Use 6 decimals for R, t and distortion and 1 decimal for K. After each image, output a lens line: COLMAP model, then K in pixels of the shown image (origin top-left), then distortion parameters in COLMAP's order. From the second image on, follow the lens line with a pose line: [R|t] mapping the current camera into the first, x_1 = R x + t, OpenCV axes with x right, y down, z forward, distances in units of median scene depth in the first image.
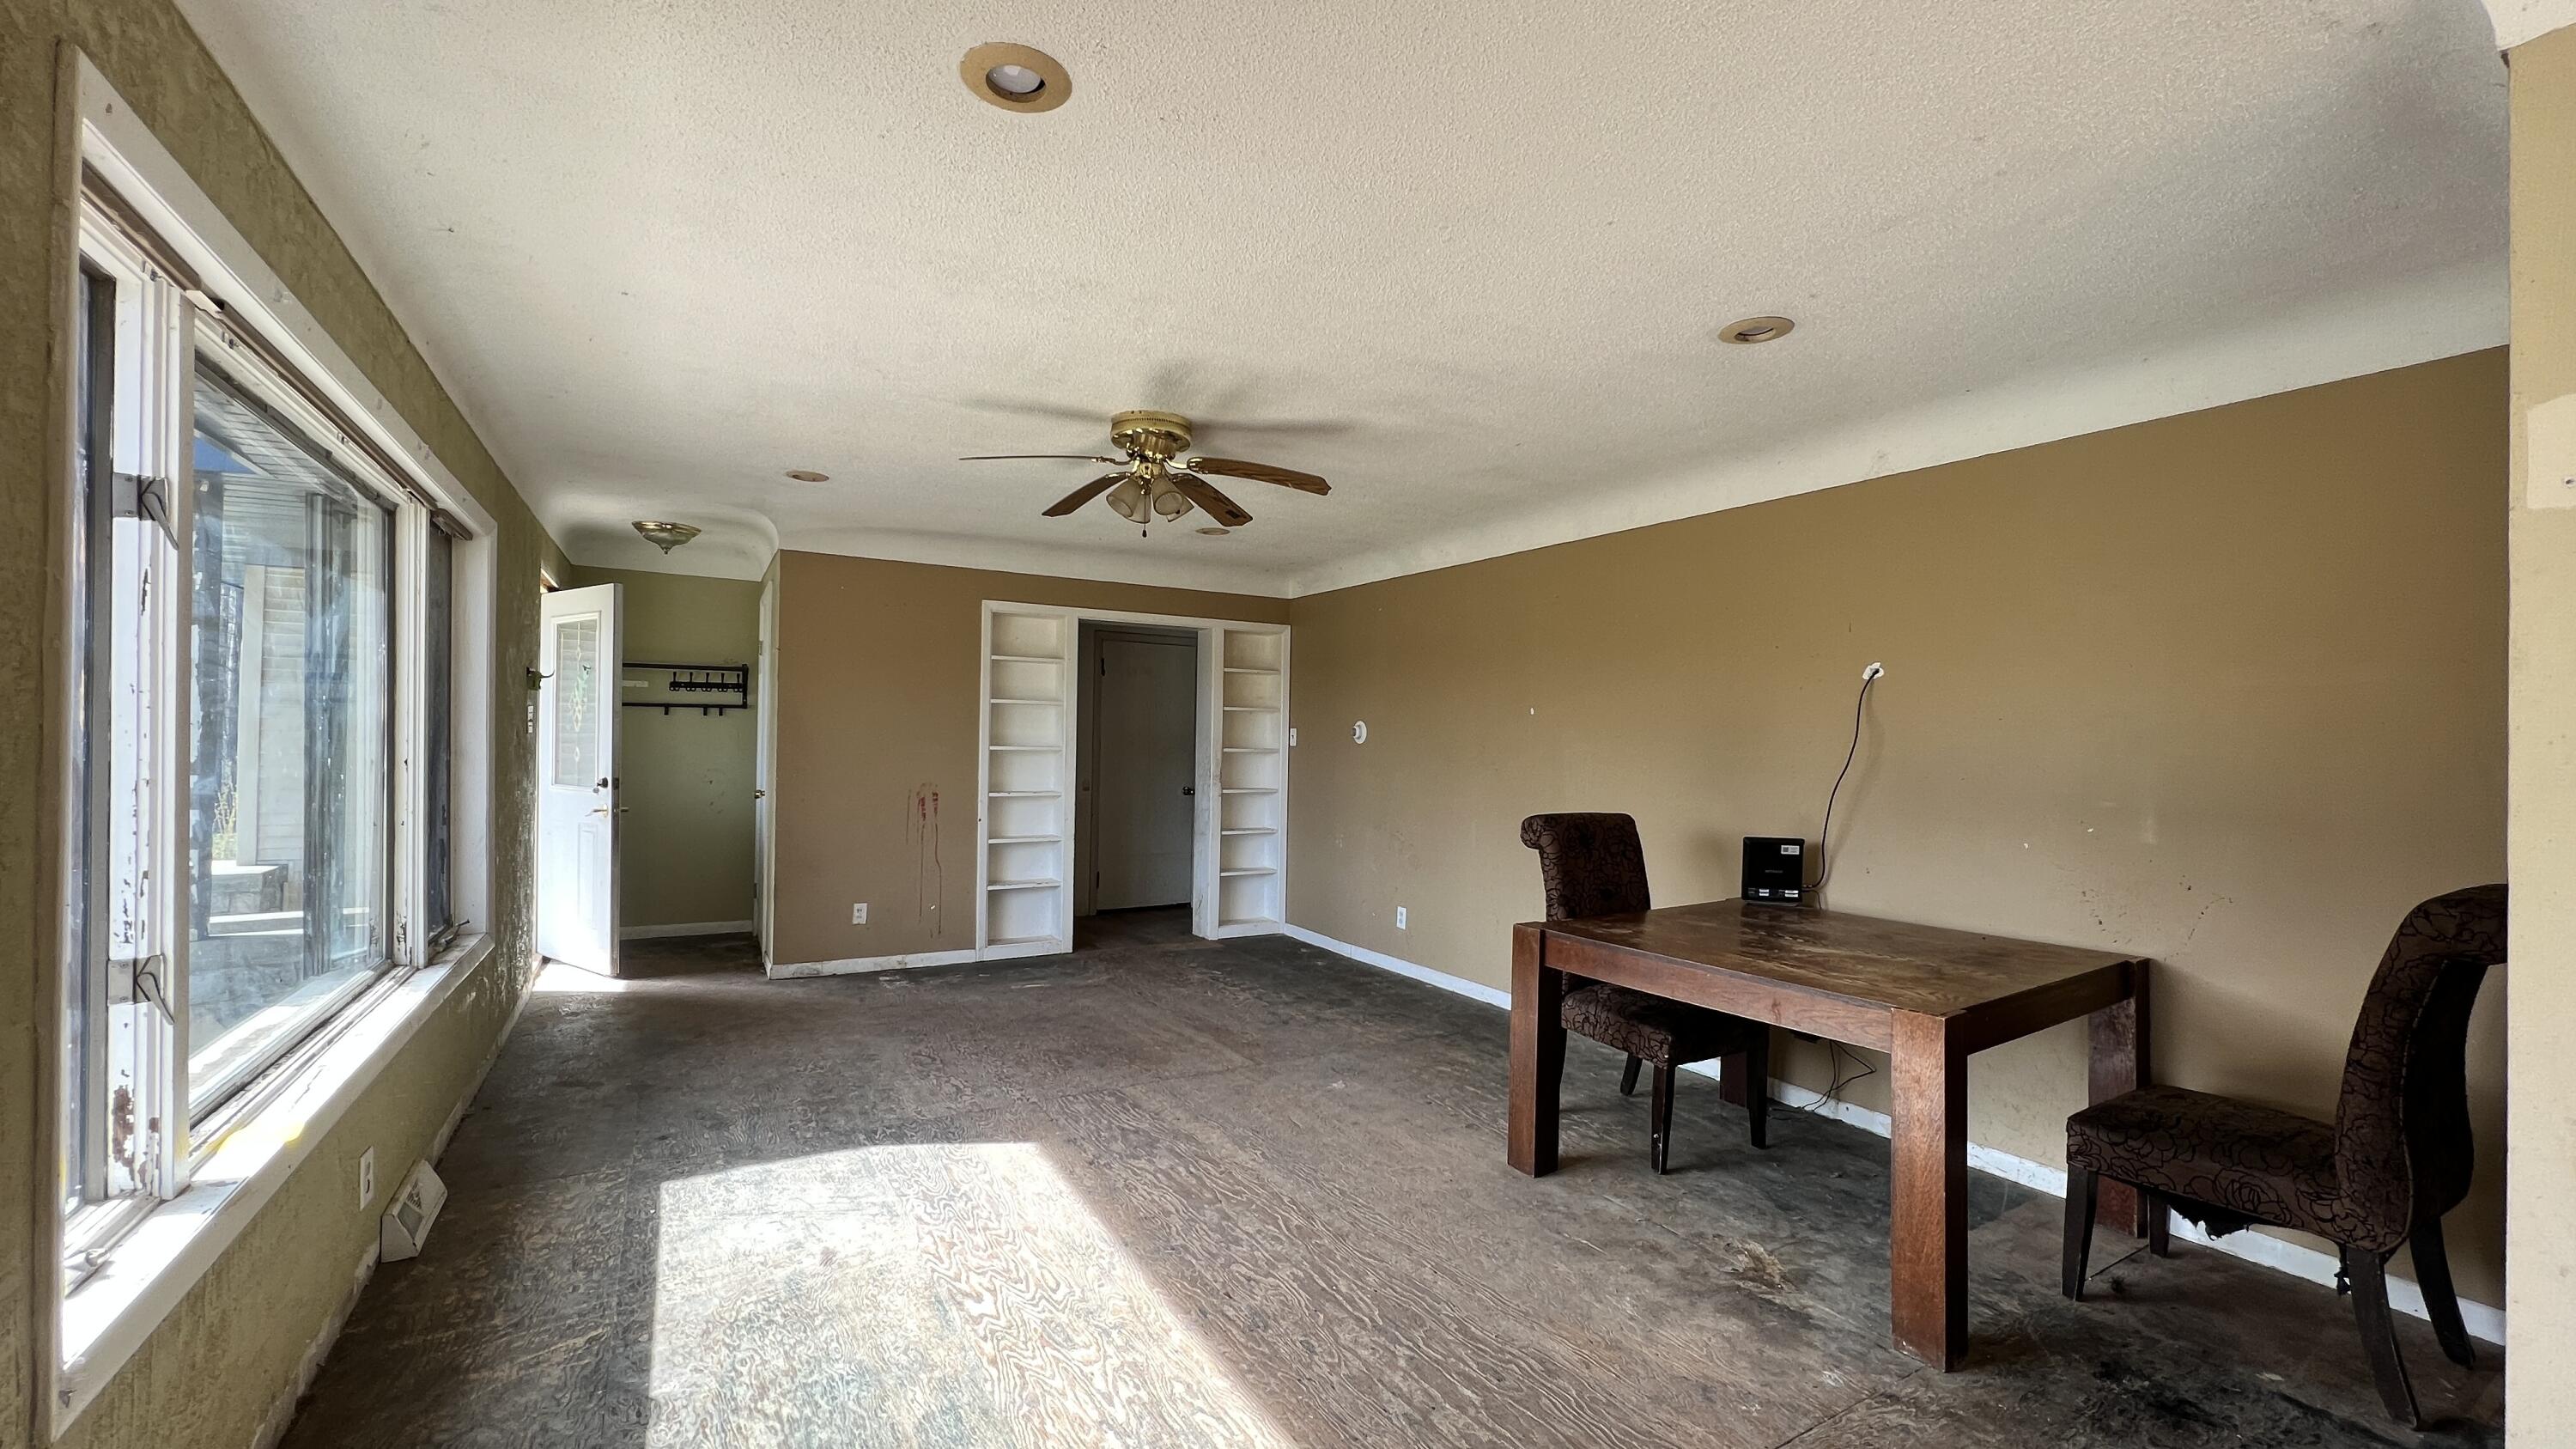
lens RADIAL K [[1029.6, 0, 1295.0], [0, 1029.6, 736.5], [0, 0, 1]] dist [-0.001622, 0.000440]
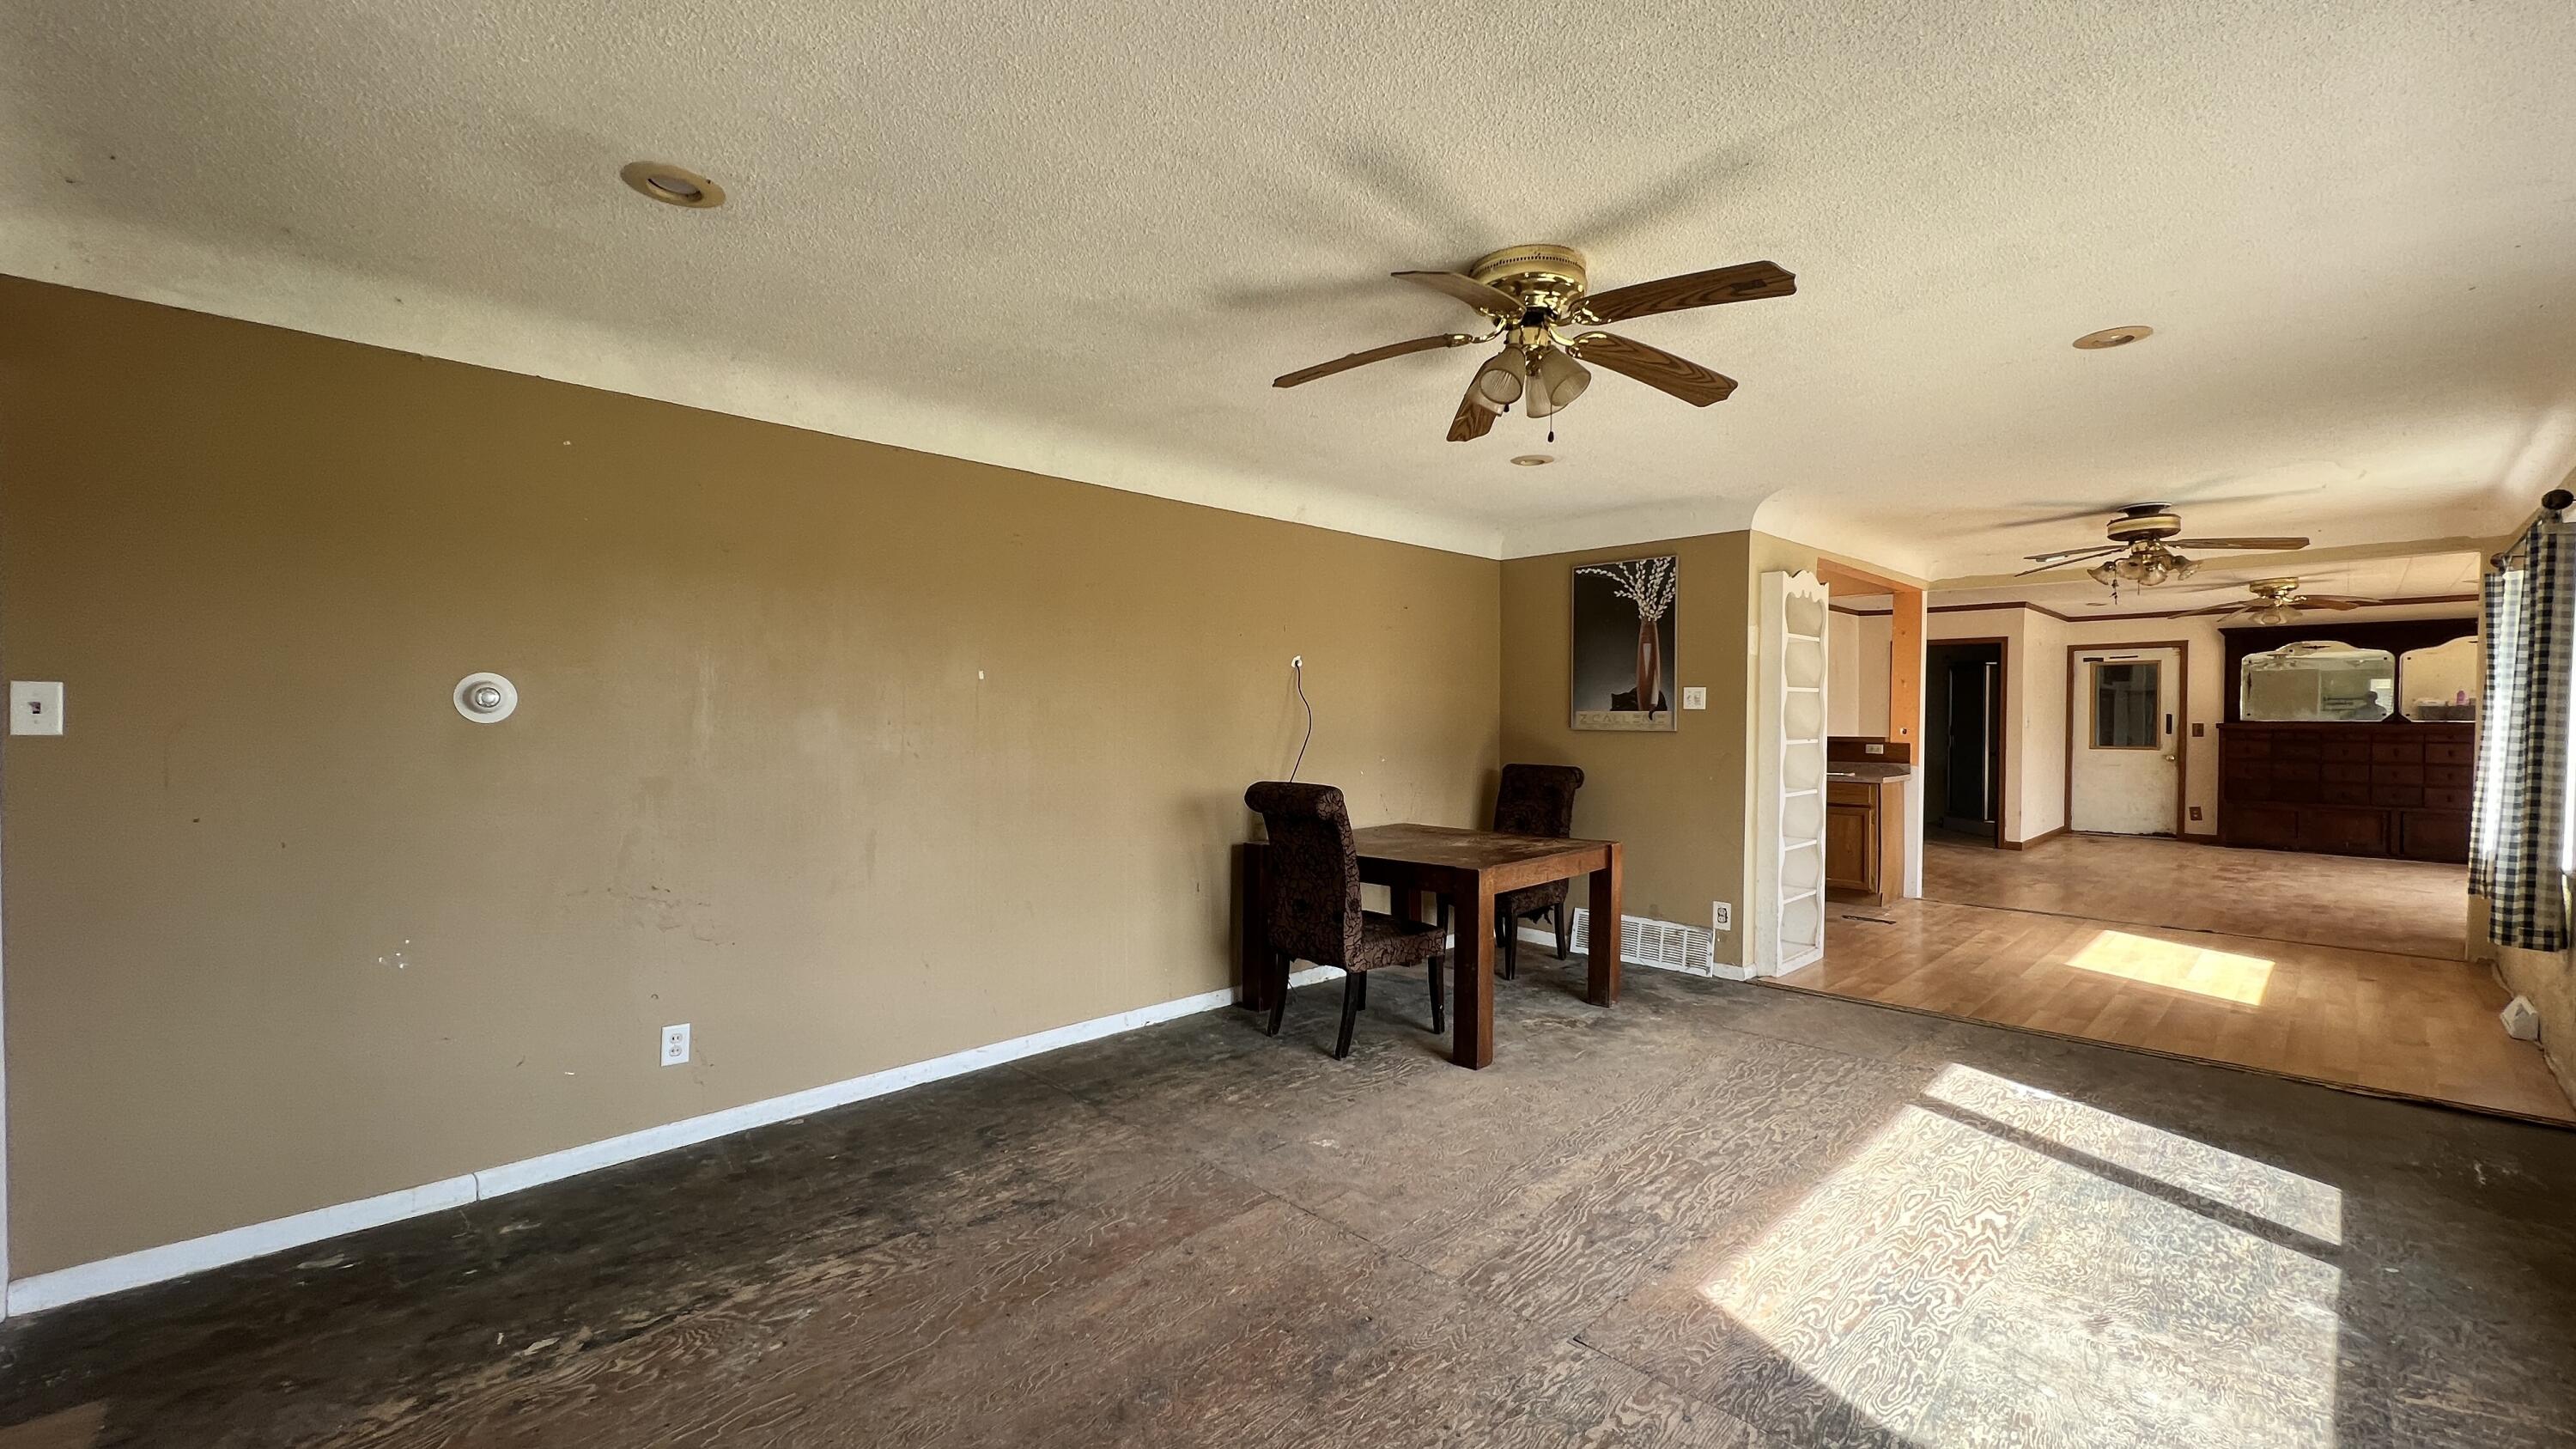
lens RADIAL K [[1029.6, 0, 1299.5], [0, 1029.6, 719.3], [0, 0, 1]] dist [-0.001622, 0.000440]
pose [[-0.235706, -0.023075, 0.971550, -0.885097], [-0.011278, 0.999716, 0.021007, -0.015719], [-0.971759, -0.006006, -0.235899, 1.461481]]
